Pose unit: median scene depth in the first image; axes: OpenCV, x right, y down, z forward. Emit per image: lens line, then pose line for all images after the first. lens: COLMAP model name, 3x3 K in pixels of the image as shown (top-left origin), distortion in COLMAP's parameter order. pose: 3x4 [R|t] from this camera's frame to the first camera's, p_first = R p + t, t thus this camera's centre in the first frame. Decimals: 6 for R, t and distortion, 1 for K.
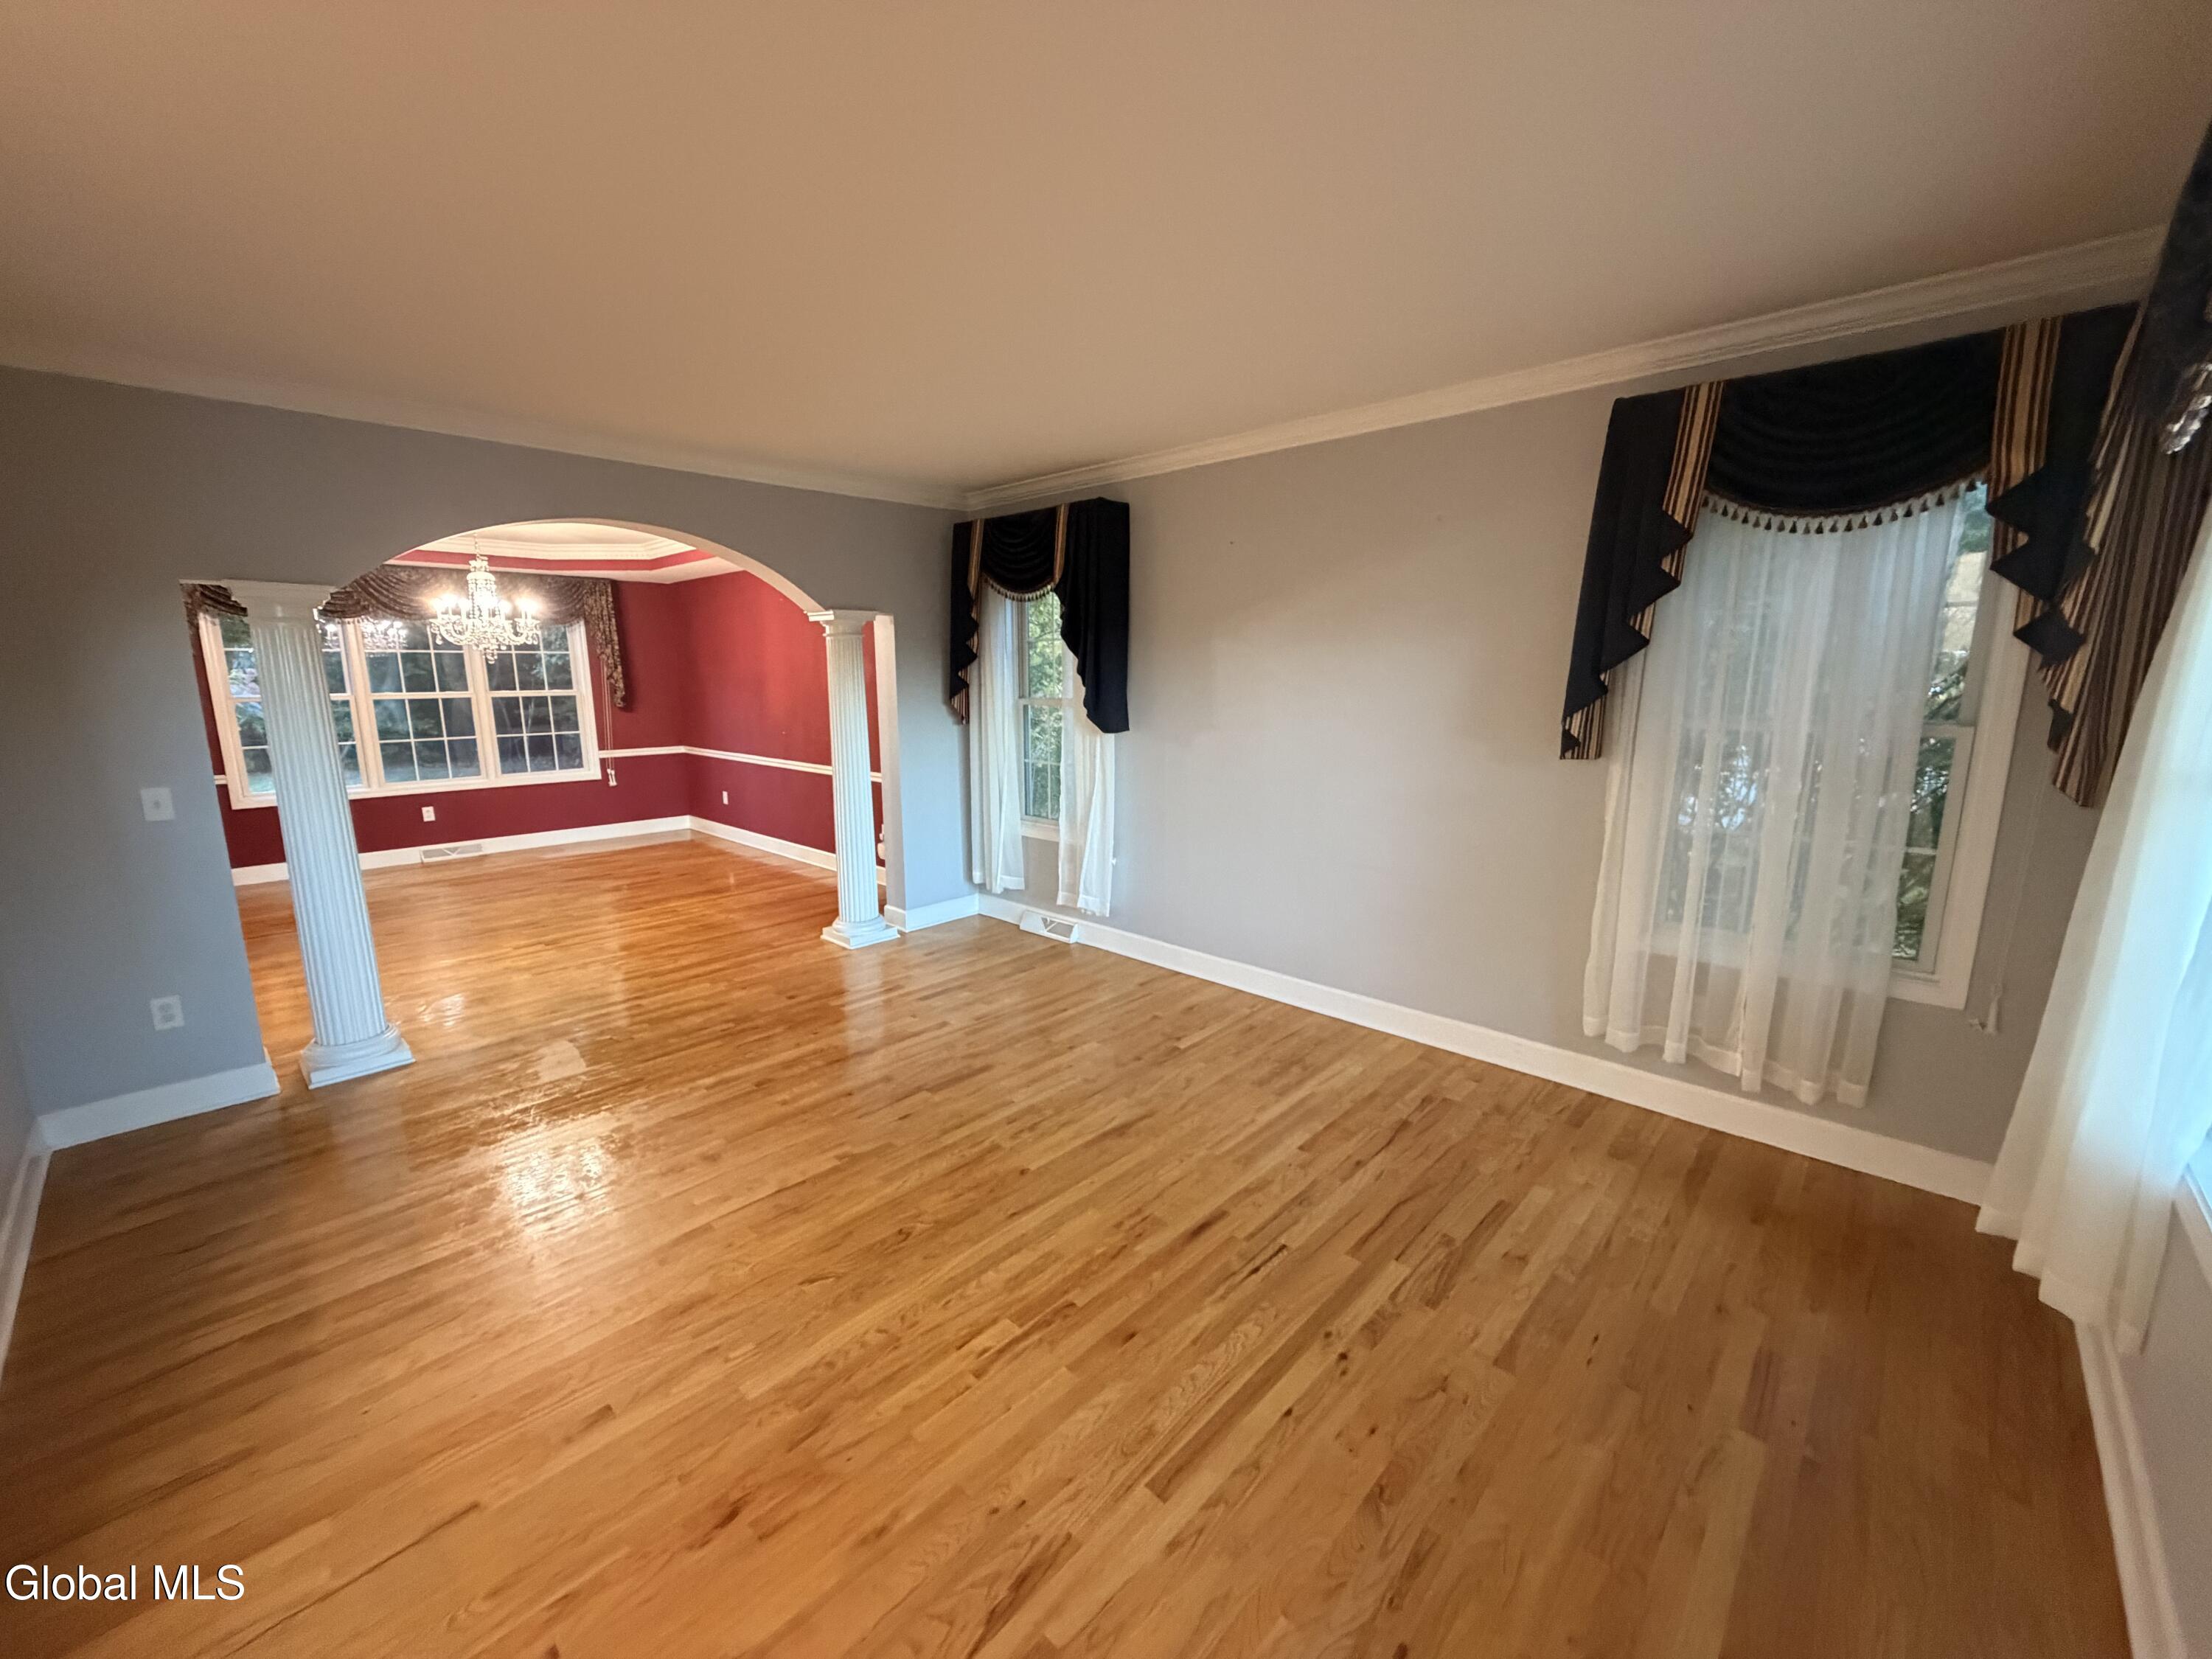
lens RADIAL K [[876.6, 0, 1094.6], [0, 876.6, 825.3], [0, 0, 1]] dist [0.000294, 0.000314]
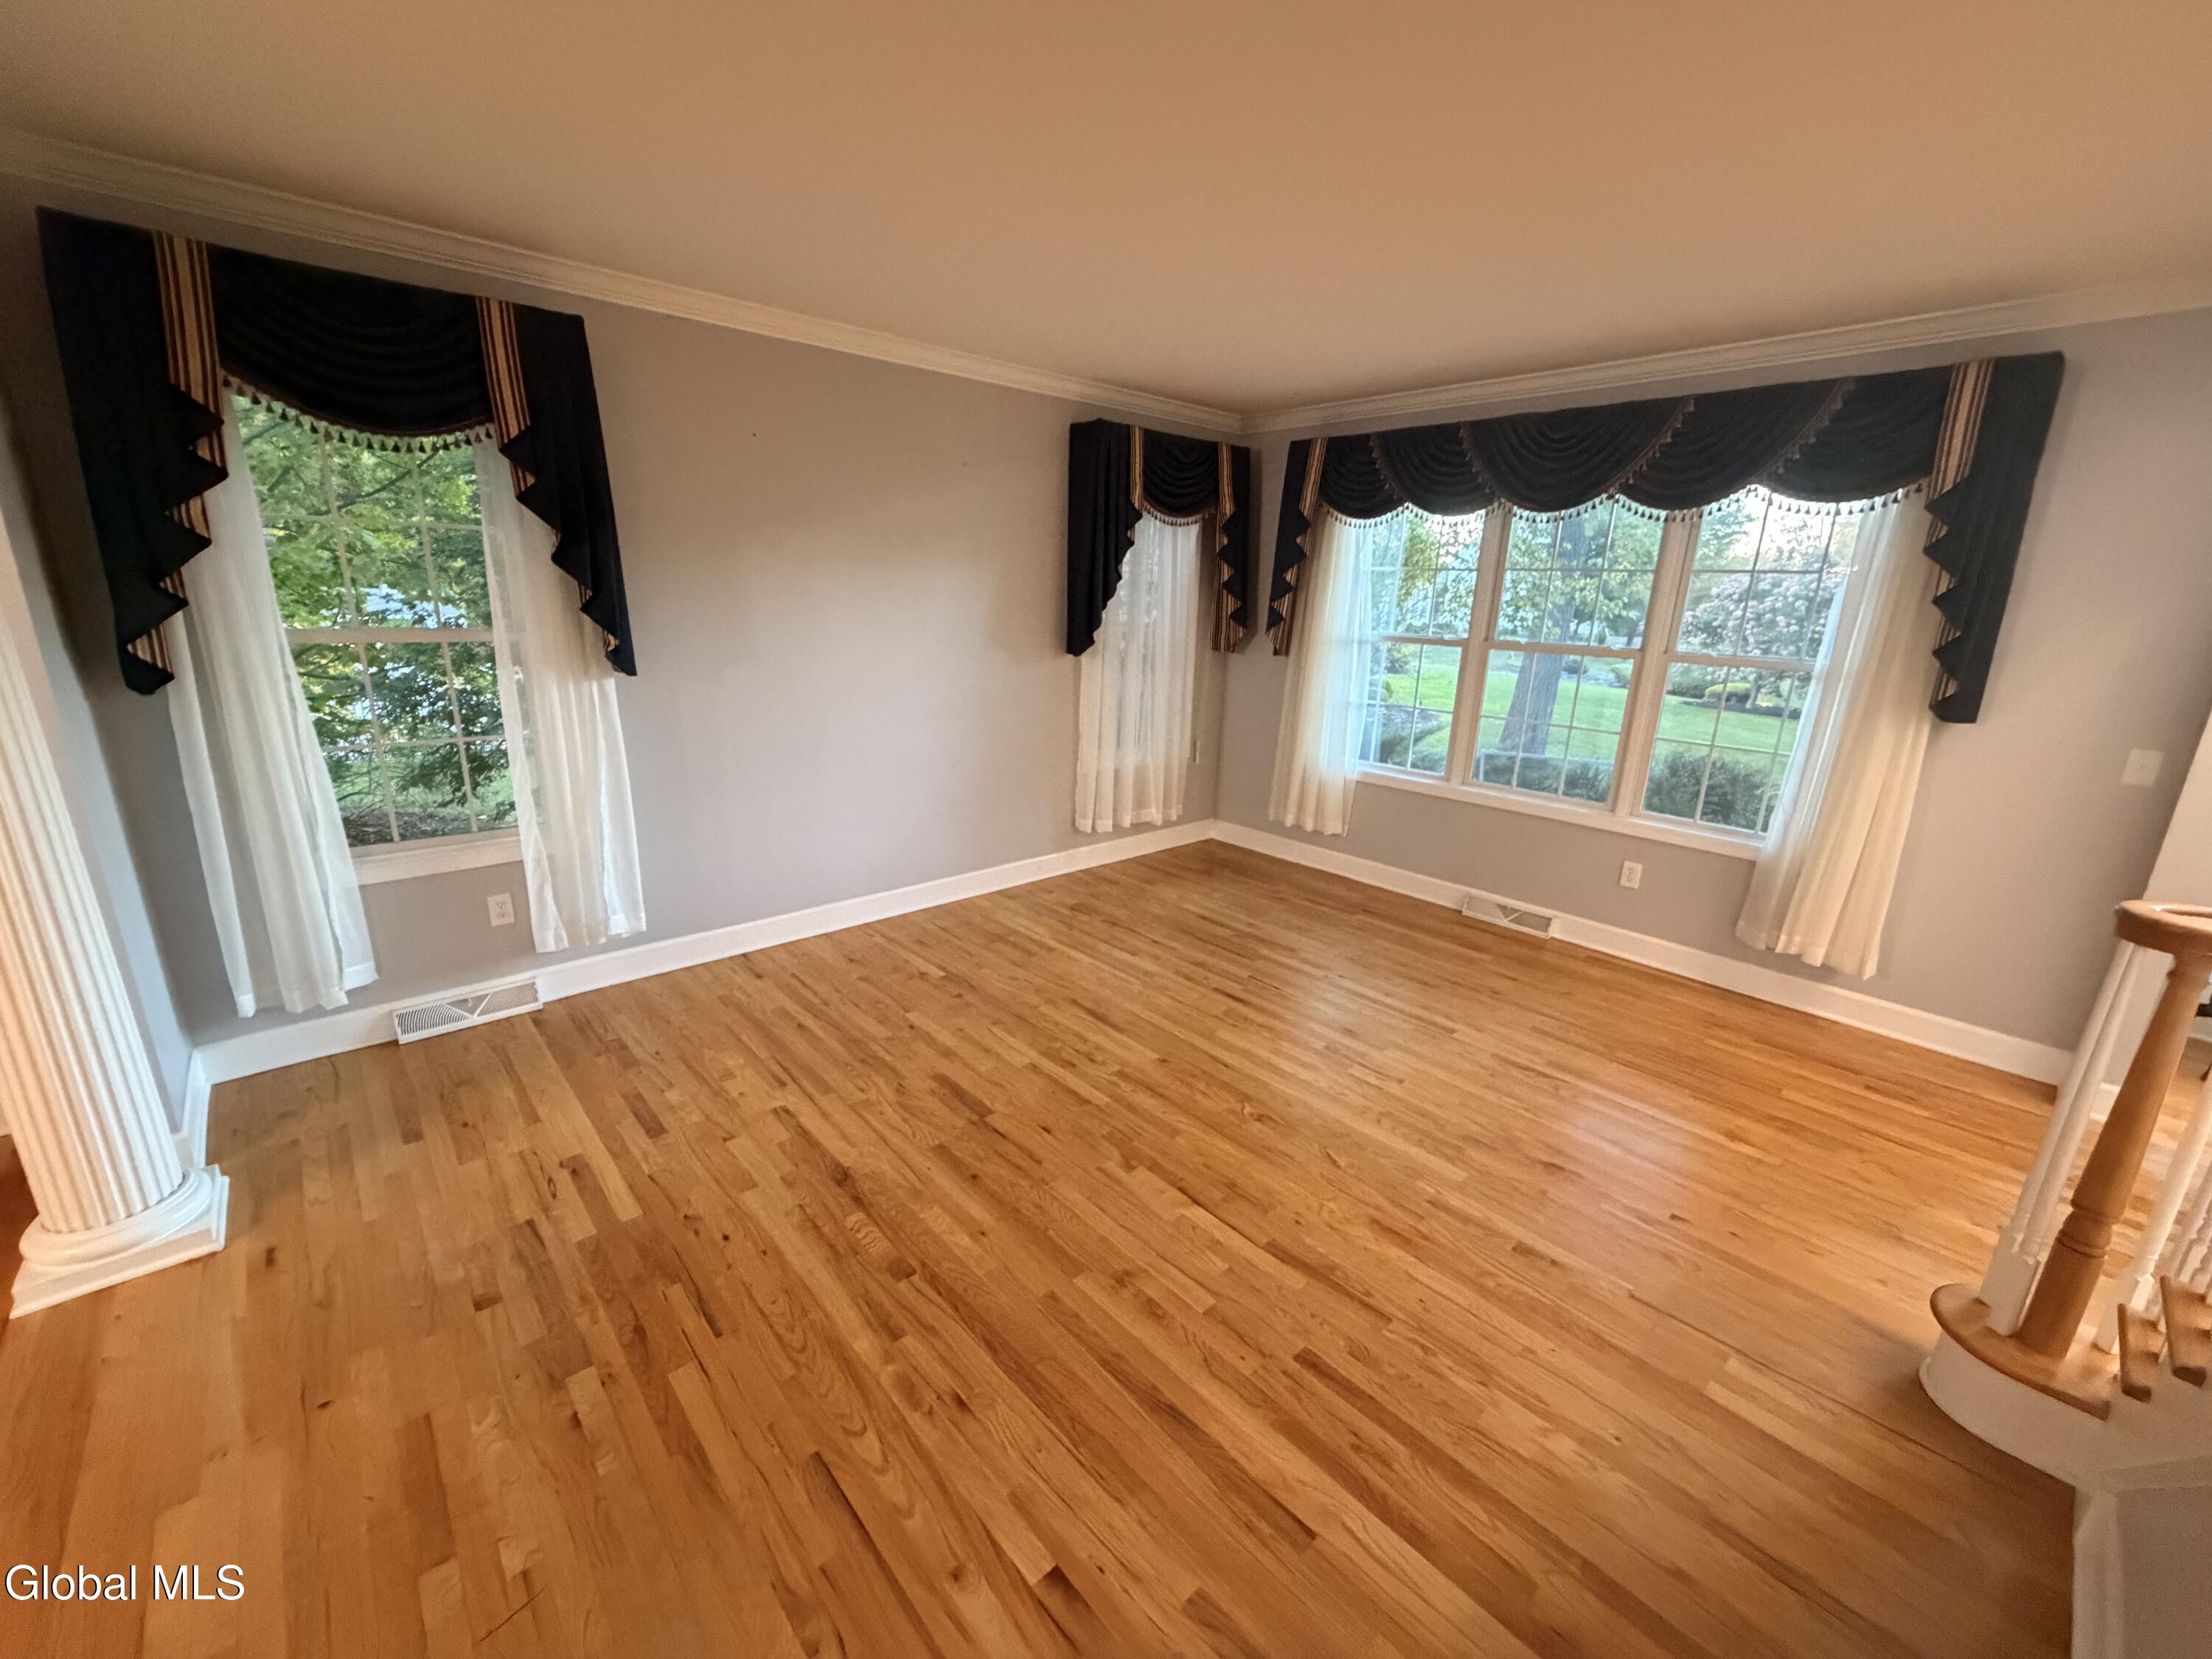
lens RADIAL K [[876.6, 0, 1092.7], [0, 876.6, 829.8], [0, 0, 1]] dist [0.000294, 0.000314]
pose [[0.079354, -0.257685, 0.962965, -0.628710], [0.145223, 0.958694, 0.244575, -0.099329], [-0.986211, 0.120437, 0.113499, 0.535832]]
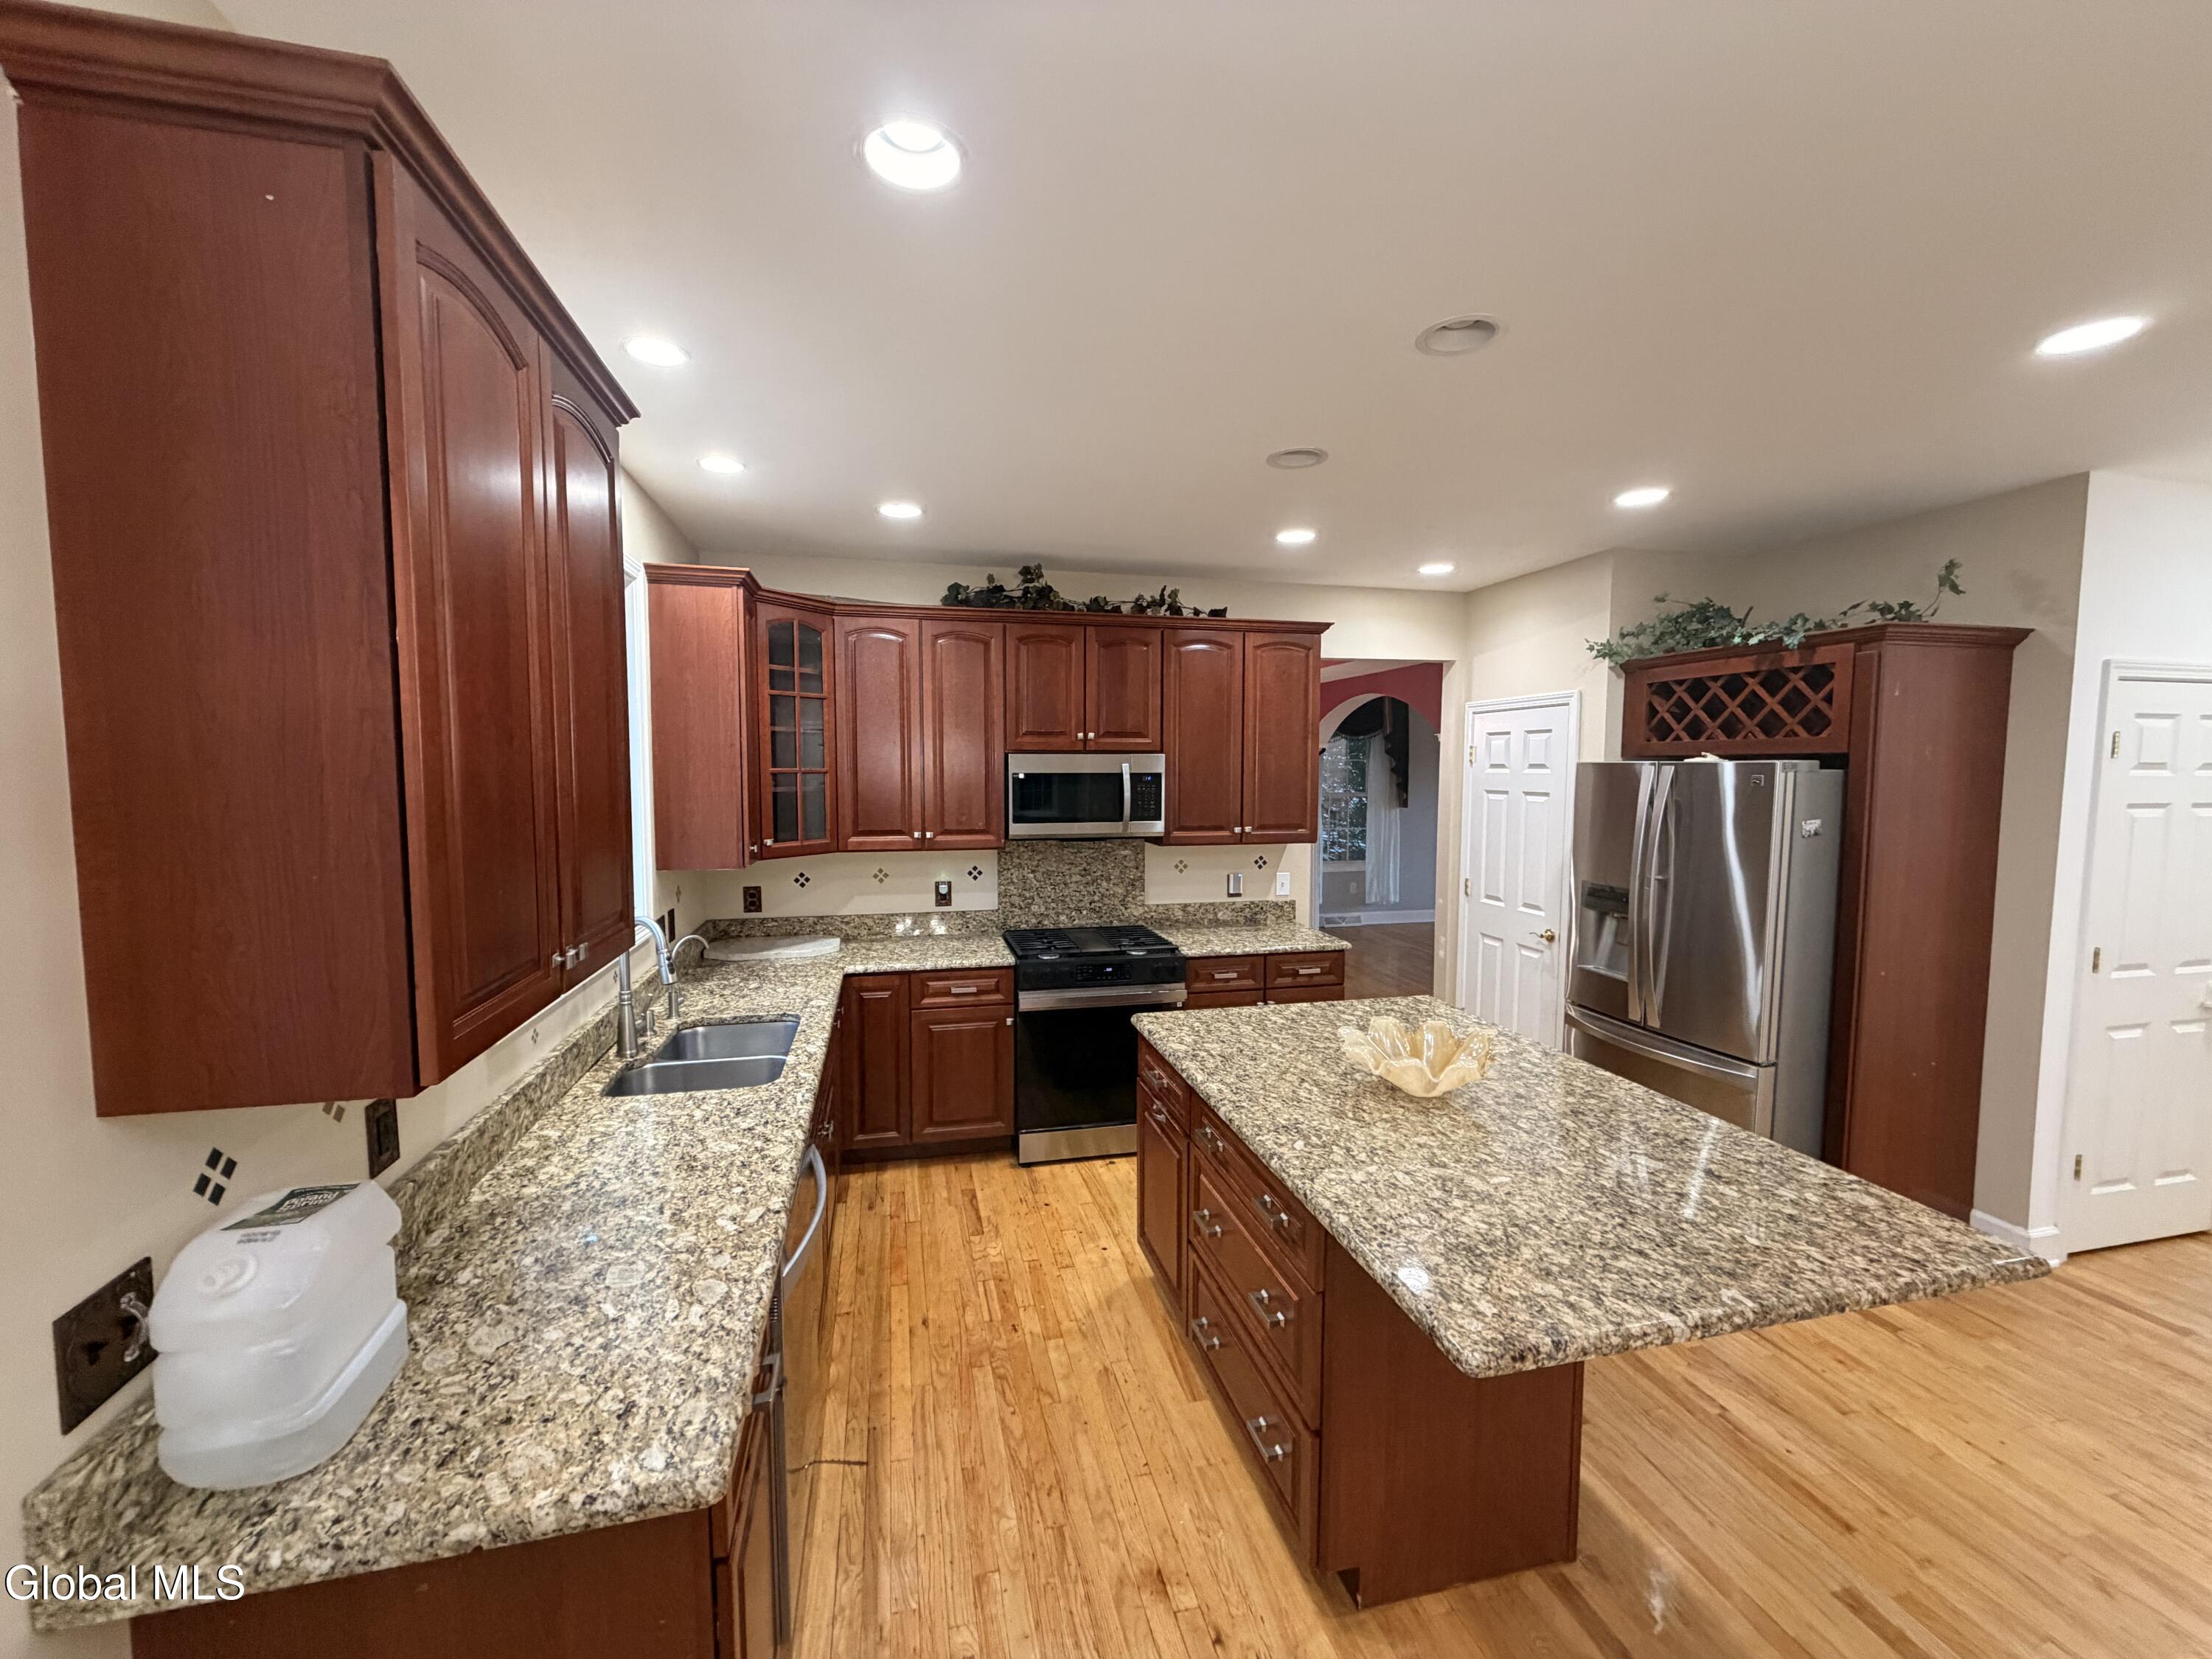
lens RADIAL K [[876.6, 0, 1103.8], [0, 876.6, 829.6], [0, 0, 1]] dist [0.000294, 0.000314]
pose [[0.540596, -0.053001, 0.839611, -1.939620], [0.142598, 0.989345, -0.029361, -0.091189], [-0.829109, 0.135599, 0.542393, 0.460189]]
